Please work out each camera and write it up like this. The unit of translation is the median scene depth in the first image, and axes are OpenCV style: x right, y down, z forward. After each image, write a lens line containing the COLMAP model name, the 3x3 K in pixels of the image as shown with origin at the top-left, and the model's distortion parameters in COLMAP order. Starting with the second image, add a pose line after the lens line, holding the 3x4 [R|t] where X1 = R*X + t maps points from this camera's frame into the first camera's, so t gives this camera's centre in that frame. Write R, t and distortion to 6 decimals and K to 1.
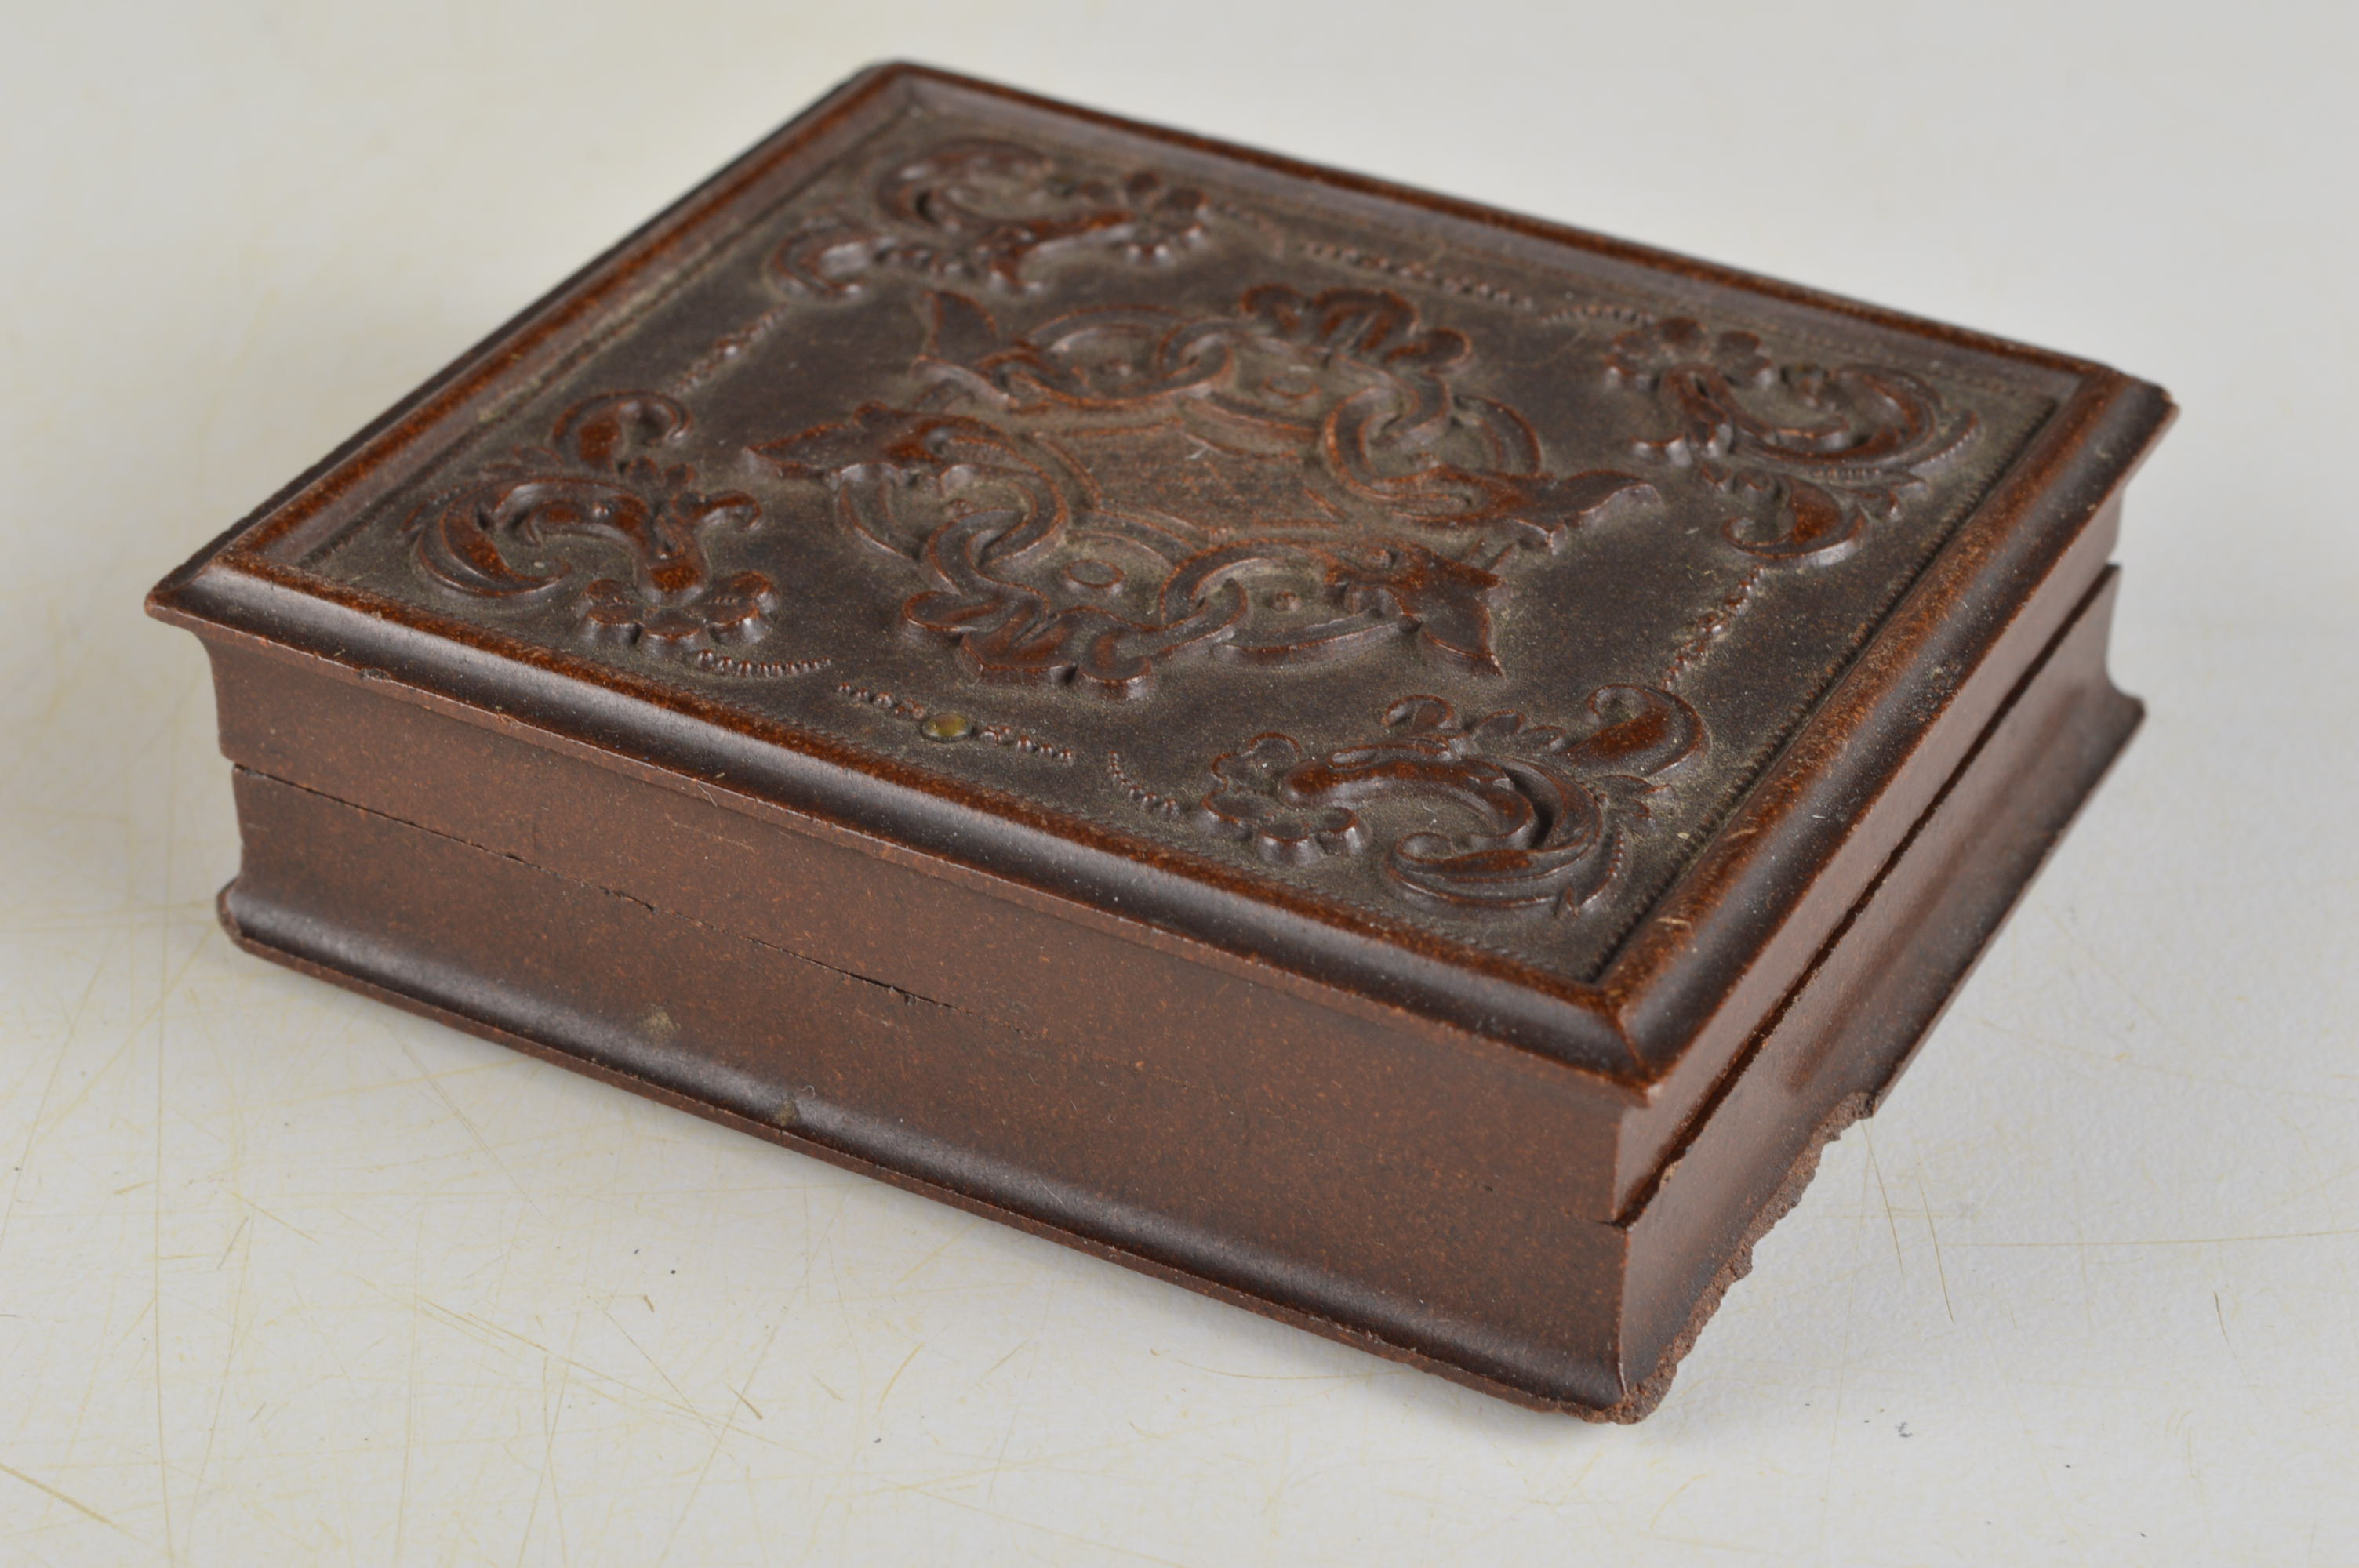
lens RADIAL K [[5031.3, 0, 1182.5], [0, 5031.3, 781.1], [0, 0, 1]] dist [0.110170, 0.000000]
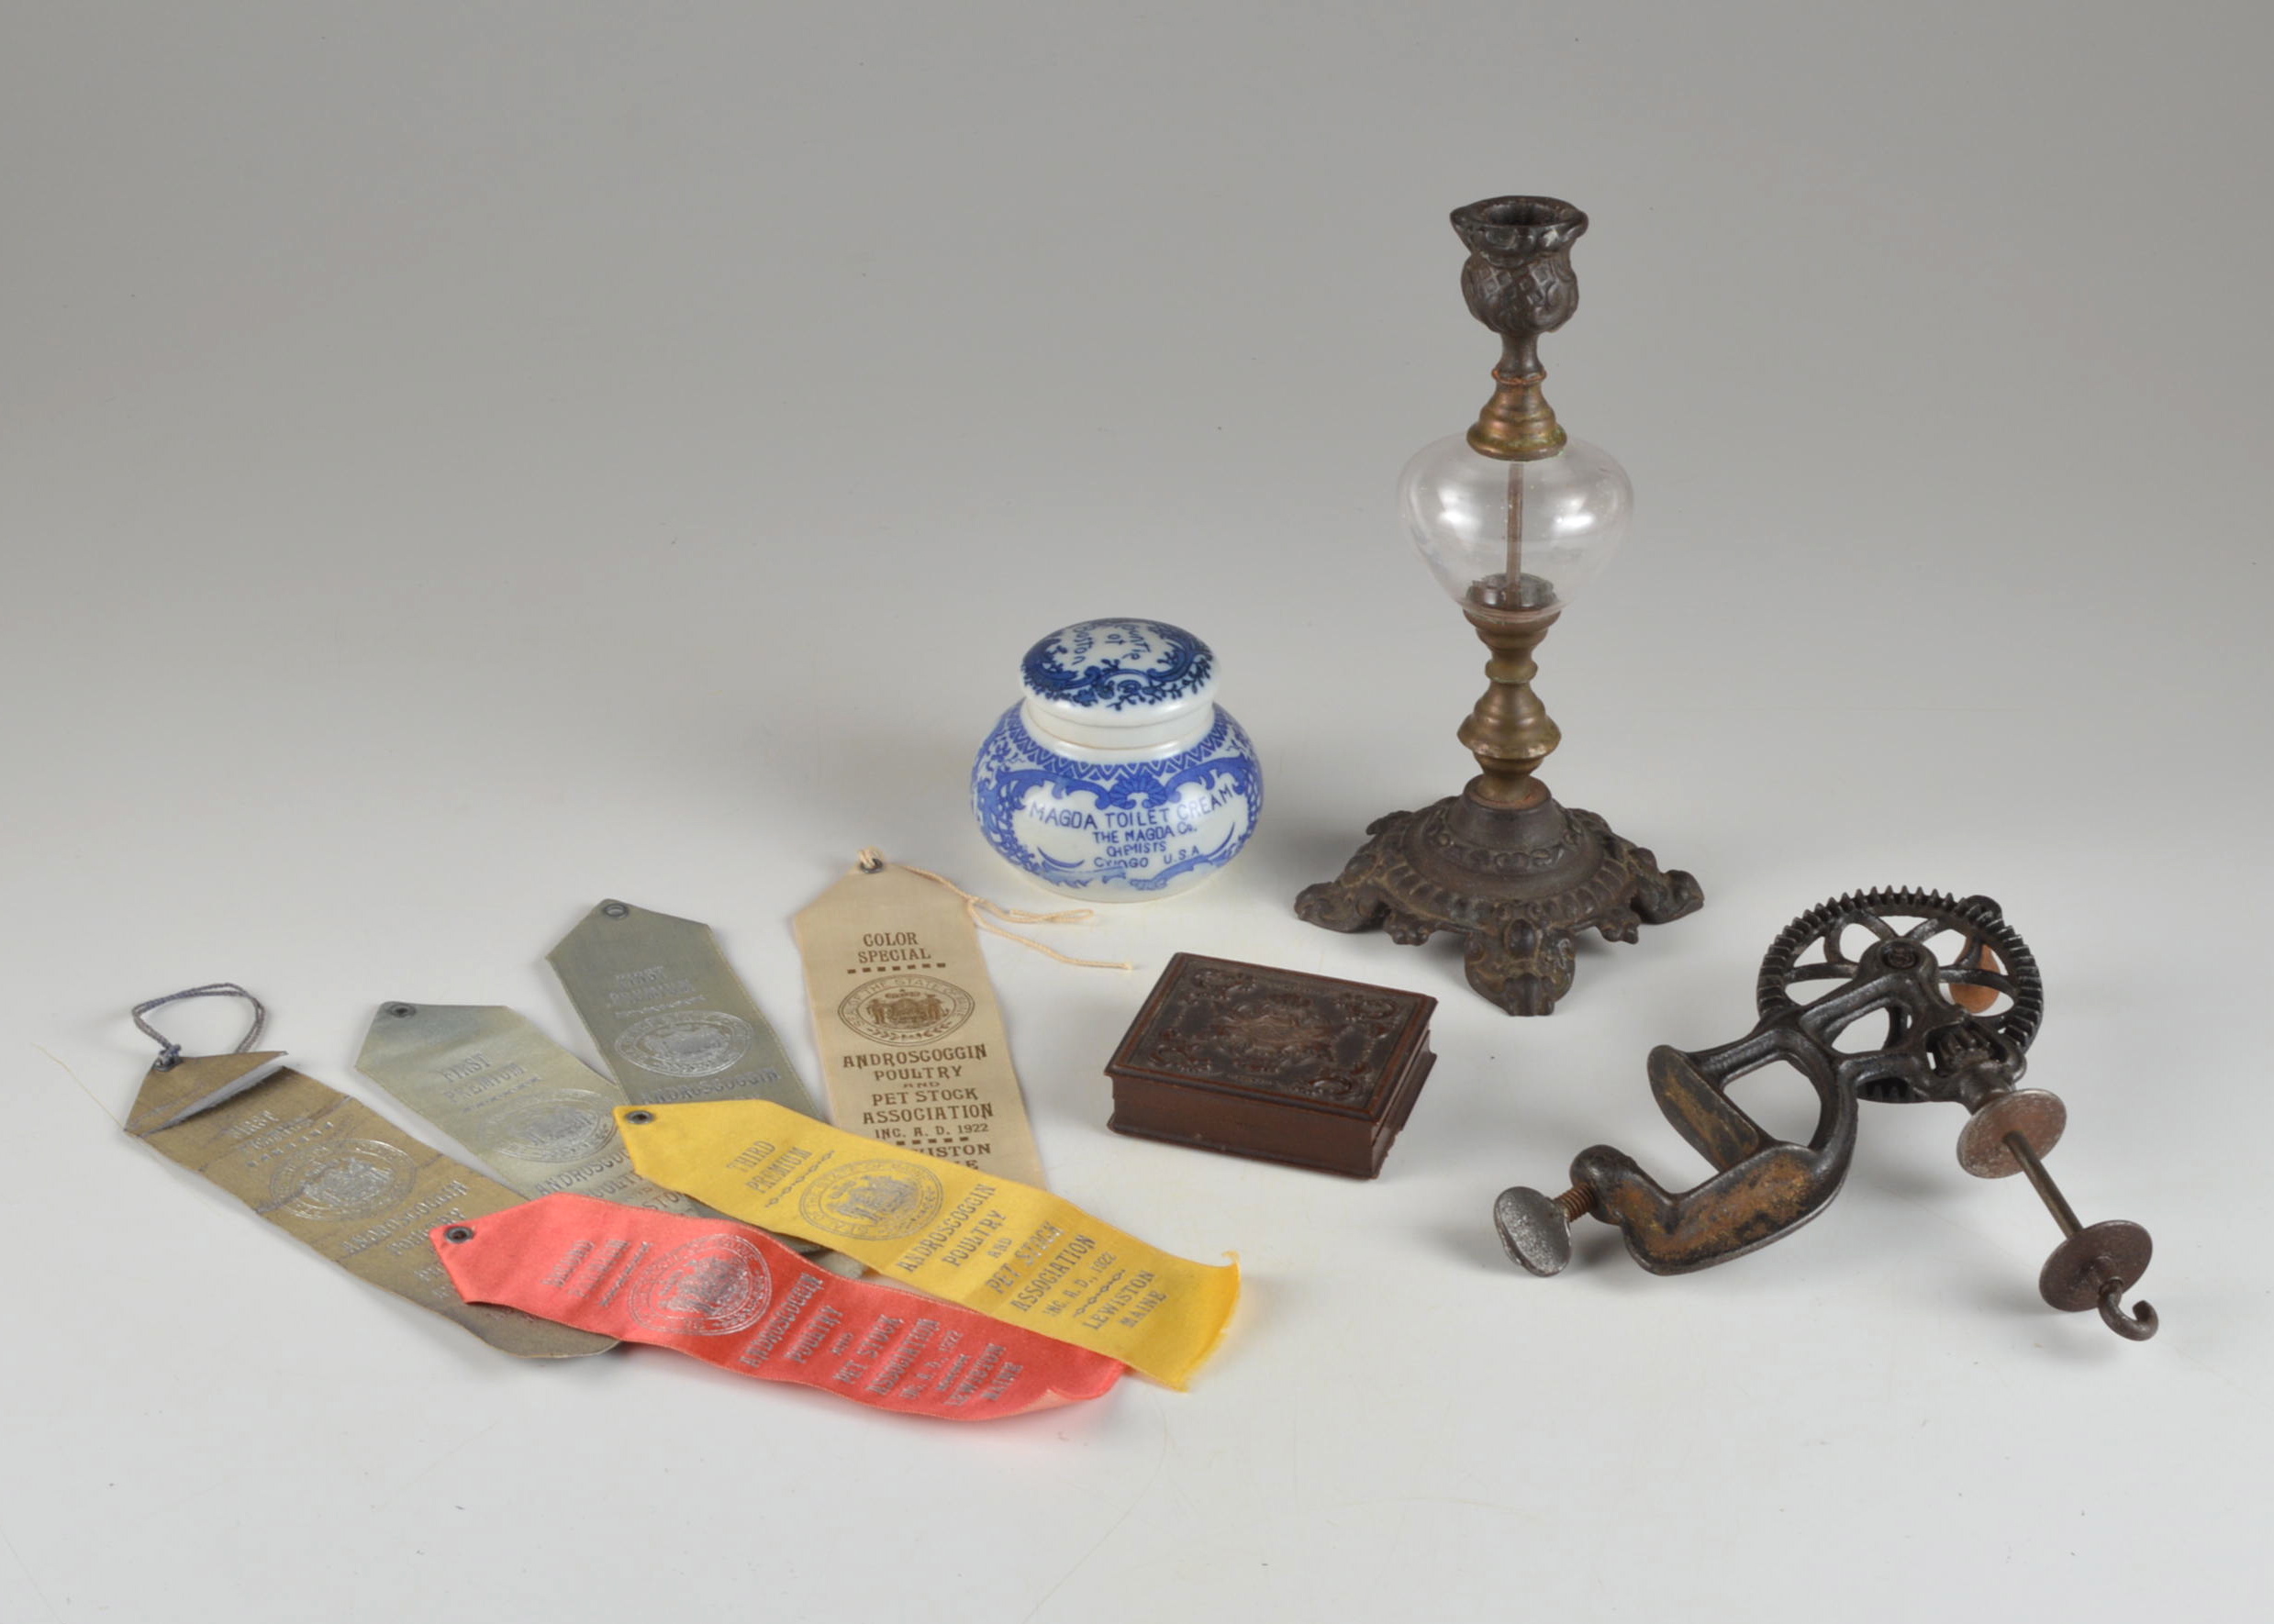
lens RADIAL K [[3714.0, 0, 1137.3], [0, 3714.0, 813.1], [0, 0, 1]] dist [0.059122, 0.000000]
pose [[0.985317, -0.089276, 0.145536, -0.768237], [0.101080, 0.991985, -0.075825, -0.003355], [-0.137600, 0.089423, 0.986443, -3.274620]]
